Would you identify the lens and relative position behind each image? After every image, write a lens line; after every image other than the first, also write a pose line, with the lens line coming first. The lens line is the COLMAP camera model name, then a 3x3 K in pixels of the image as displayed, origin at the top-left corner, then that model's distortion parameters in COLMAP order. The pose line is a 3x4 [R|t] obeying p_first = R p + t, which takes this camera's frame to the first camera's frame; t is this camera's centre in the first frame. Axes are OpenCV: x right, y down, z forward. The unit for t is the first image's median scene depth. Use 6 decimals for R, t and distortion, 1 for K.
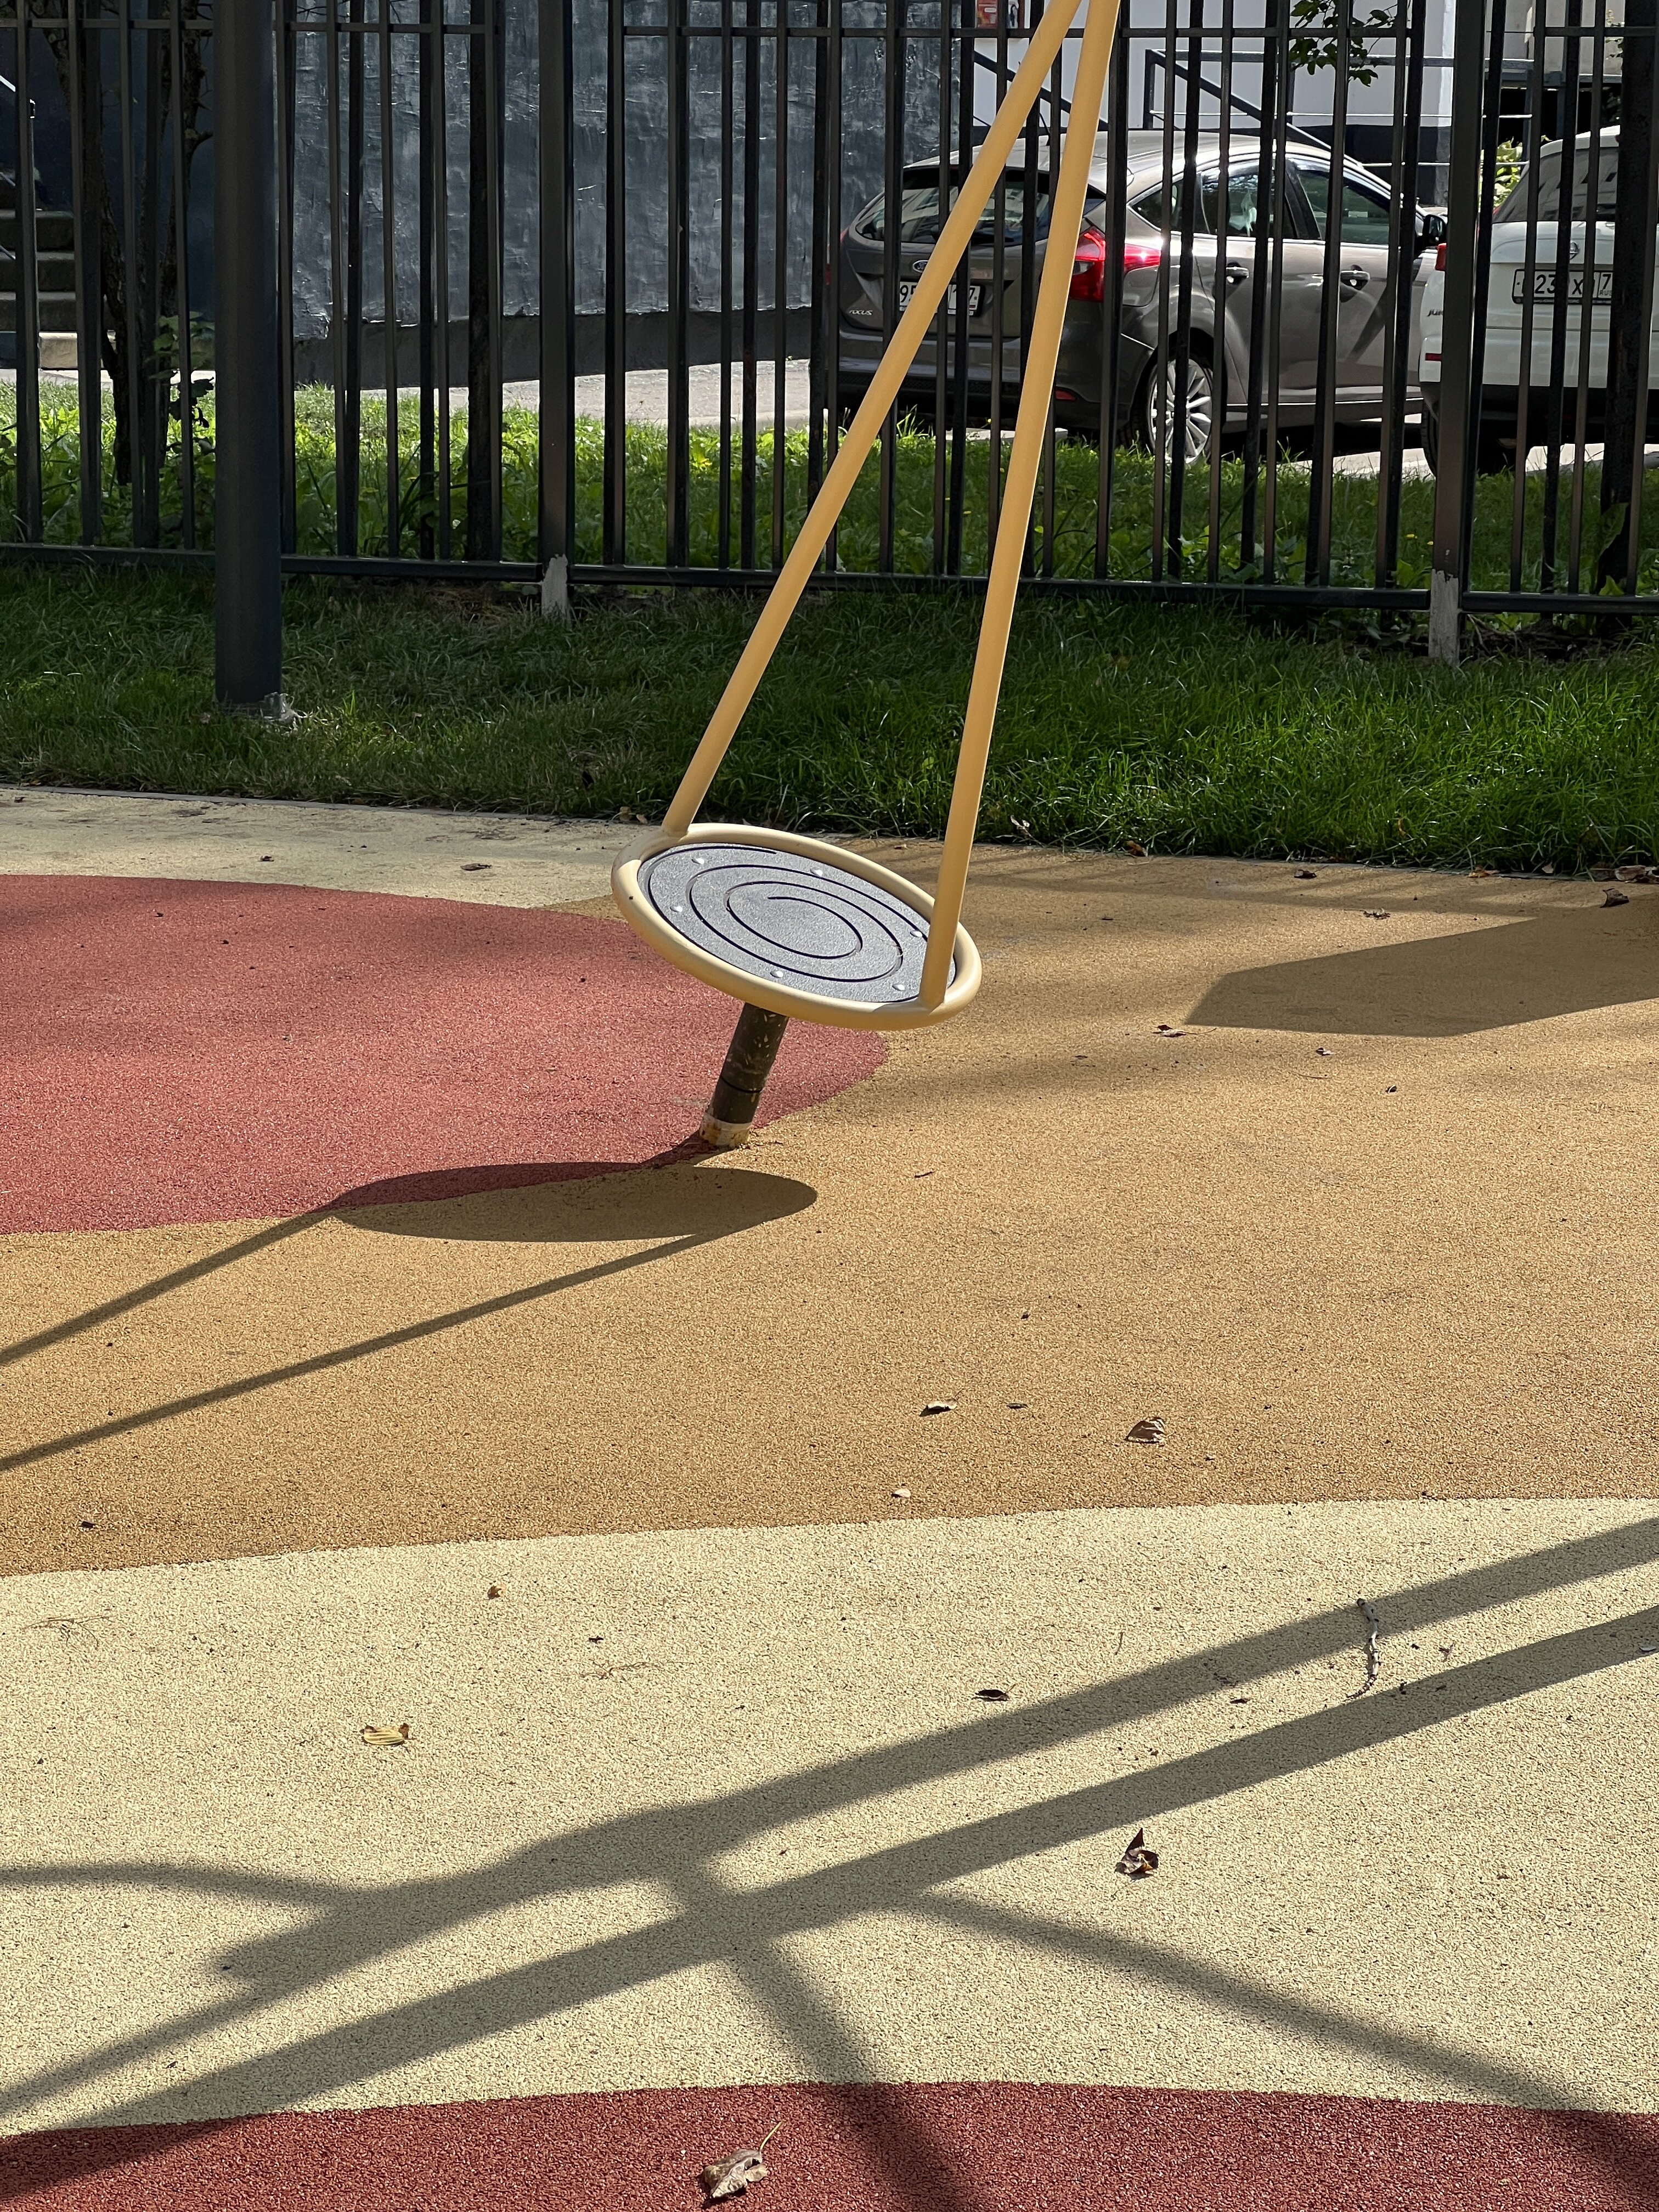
lens RADIAL K [[5183.0, 0, 841.4], [0, 5183.0, 1105.1], [0, 0, 1]] dist [0.281683, 0.000000]
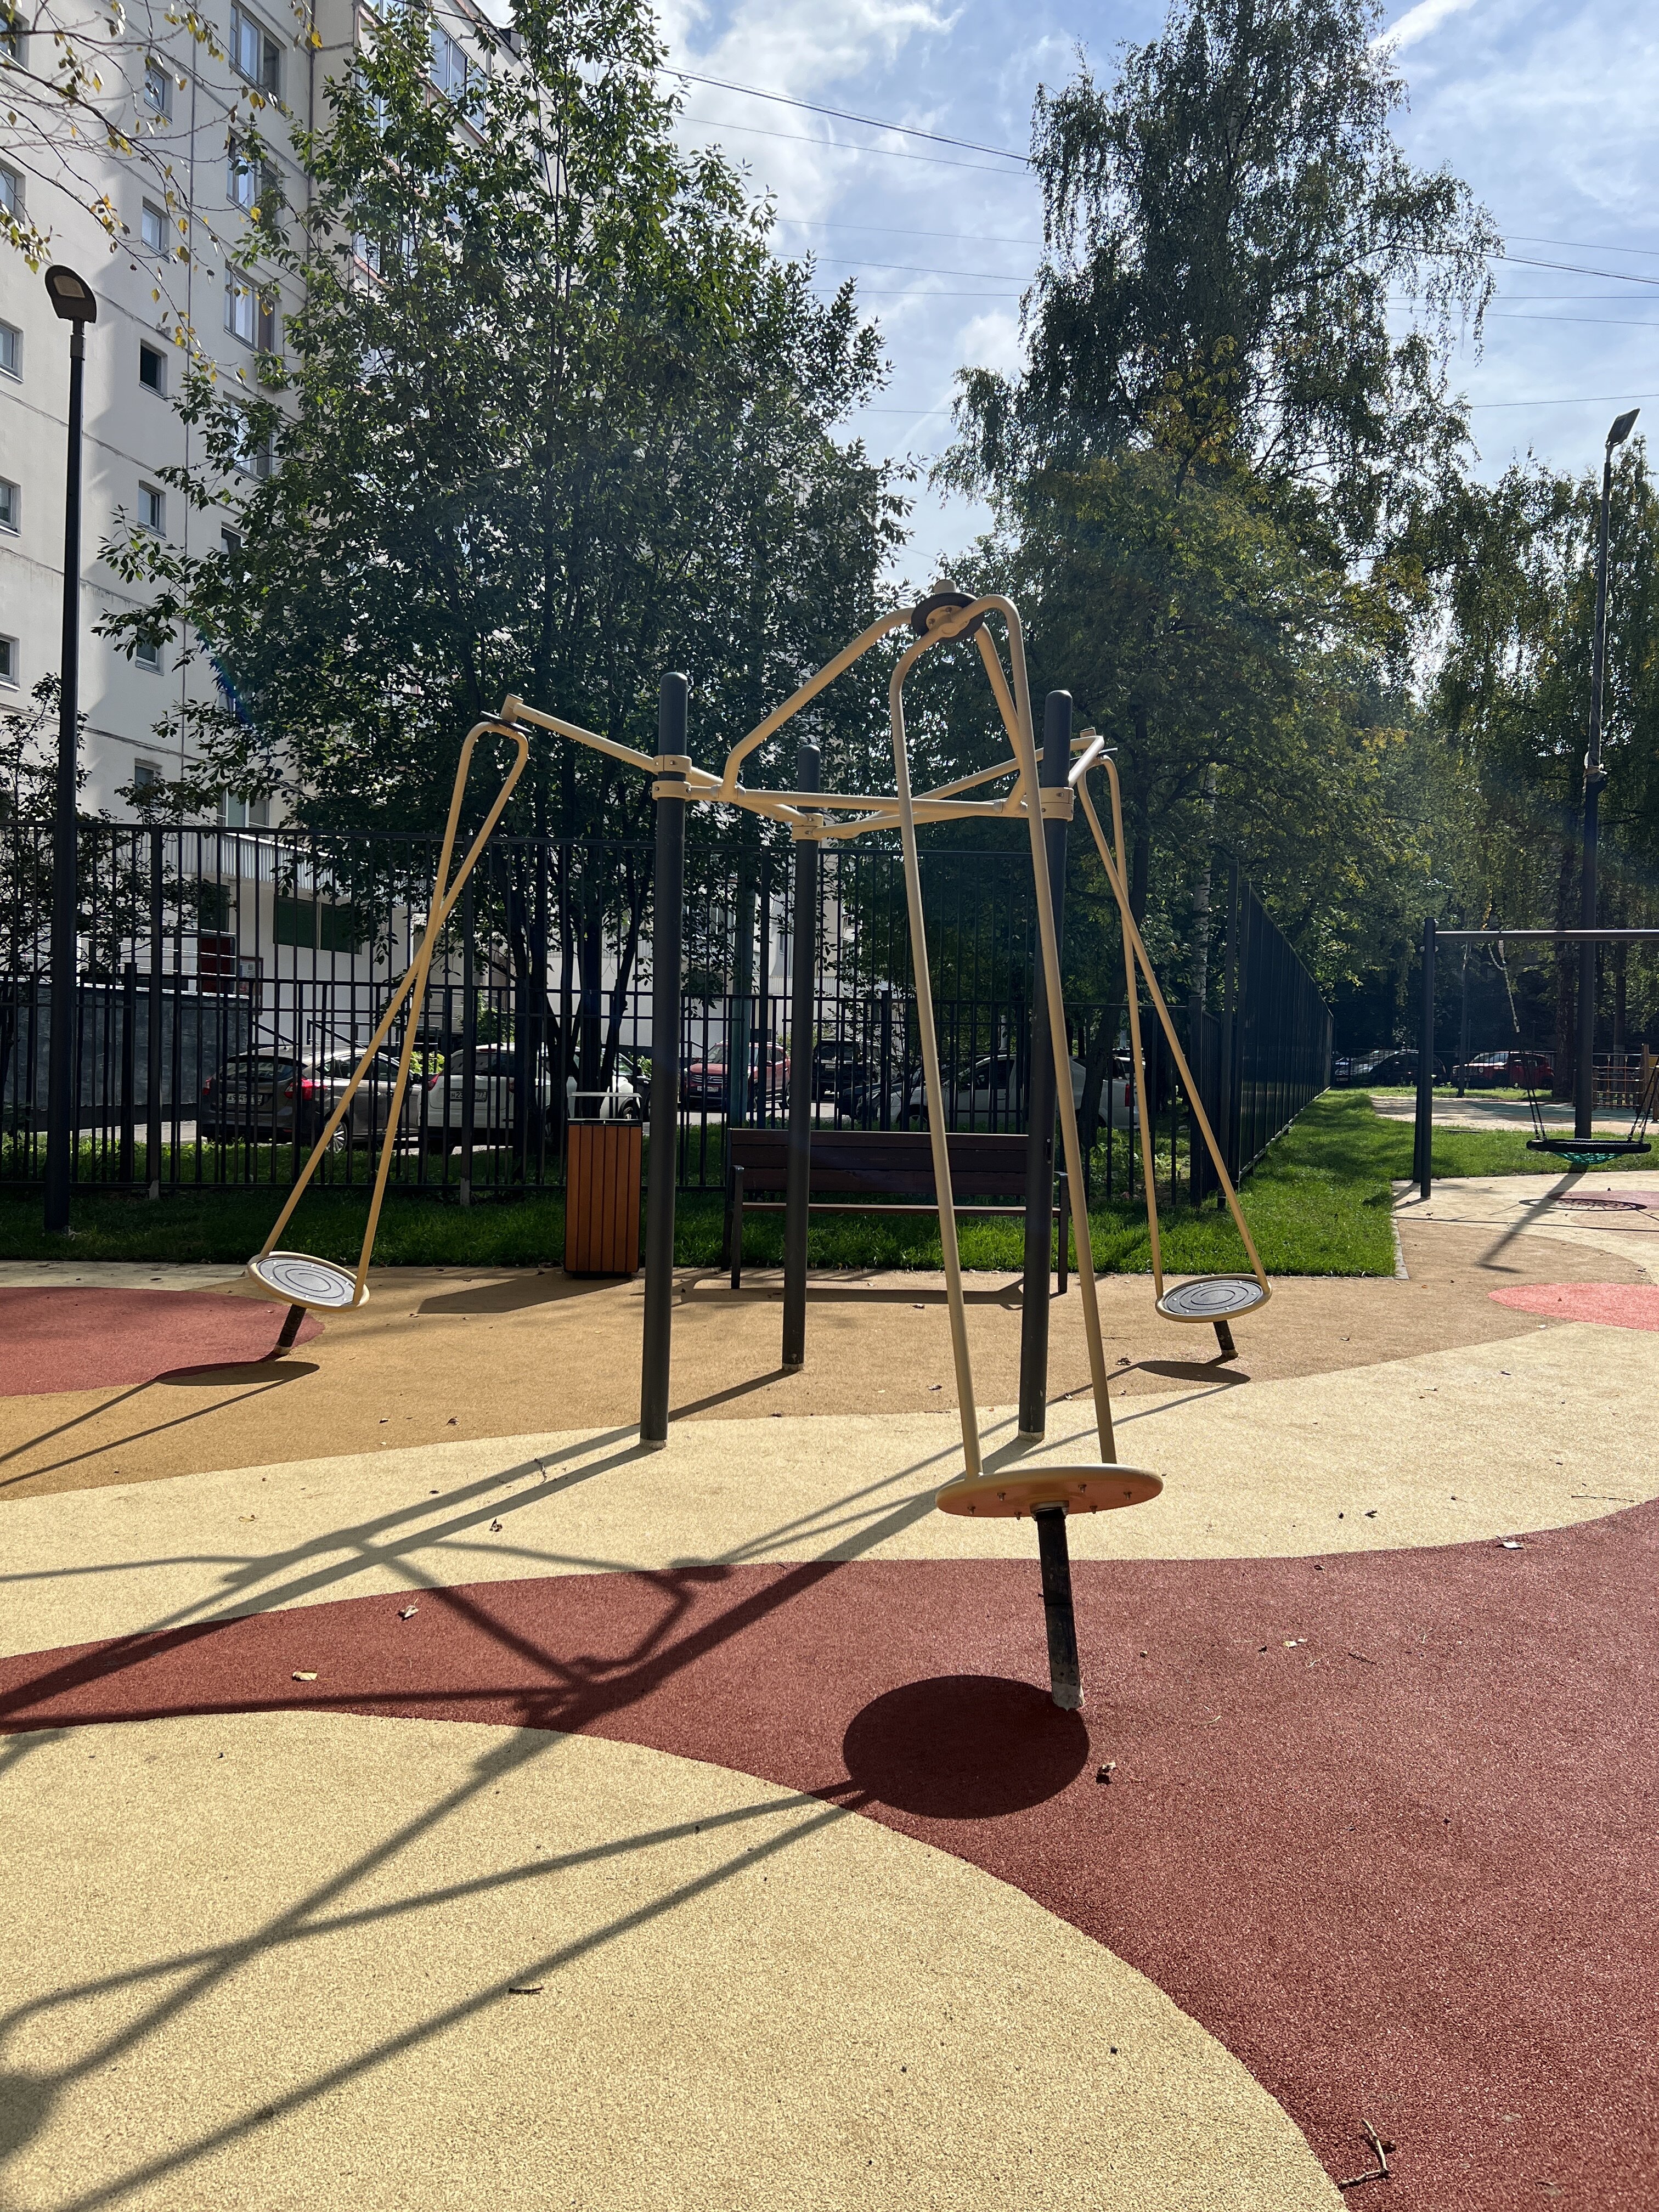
lens RADIAL K [[1689.8, 0, 818.6], [0, 1689.8, 1098.1], [0, 0, 1]] dist [0.022128, -0.027933]
pose [[0.940210, -0.003084, 0.340581, -0.107664], [0.055219, 0.988110, -0.143492, 0.031487], [-0.336089, 0.153719, 0.929201, -0.140491]]
